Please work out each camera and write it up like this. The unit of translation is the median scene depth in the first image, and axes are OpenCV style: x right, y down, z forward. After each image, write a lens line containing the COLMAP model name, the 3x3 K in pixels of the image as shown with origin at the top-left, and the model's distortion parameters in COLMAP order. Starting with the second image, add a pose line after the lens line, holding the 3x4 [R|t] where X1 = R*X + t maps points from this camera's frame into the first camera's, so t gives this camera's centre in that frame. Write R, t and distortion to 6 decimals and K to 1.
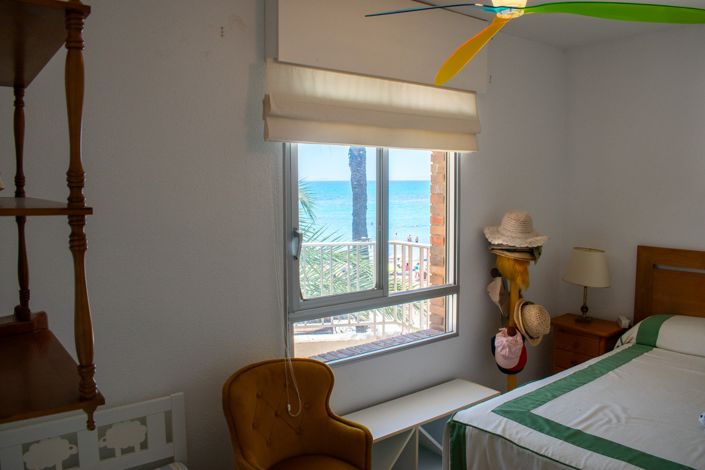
lens RADIAL K [[553.5, 0, 352.5], [0, 553.5, 235.0], [0, 0, 1]] dist [-0.097993, 0.004550]
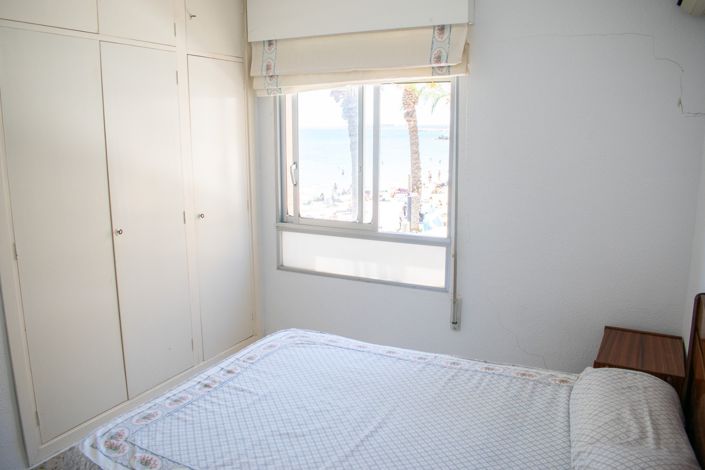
lens RADIAL K [[553.5, 0, 352.5], [0, 553.5, 235.0], [0, 0, 1]] dist [-0.097993, 0.004550]
pose [[0.419573, 0.173747, -0.890938, 1.081604], [-0.084265, 0.984727, 0.152354, -0.053674], [0.903802, 0.011151, 0.427806, 0.498389]]
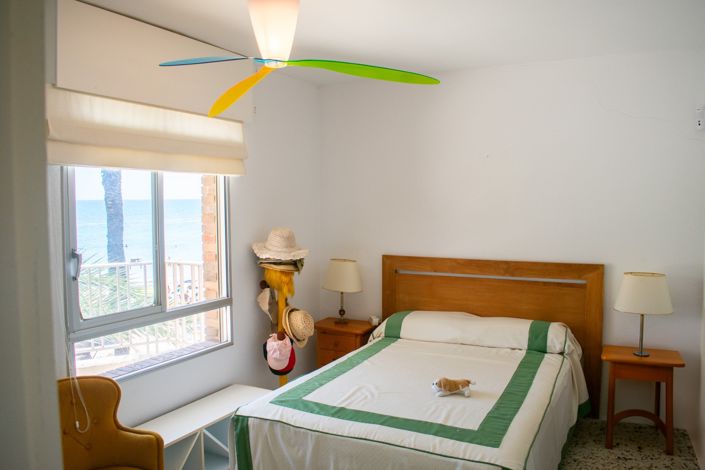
lens RADIAL K [[558.2, 0, 352.5], [0, 558.2, 235.0], [0, 0, 1]] dist [-0.087098, 0.002250]
pose [[0.910535, -0.024425, 0.412710, -0.043657], [0.038569, 0.998918, -0.025974, 0.006095], [-0.411629, 0.039568, 0.910492, -0.111898]]
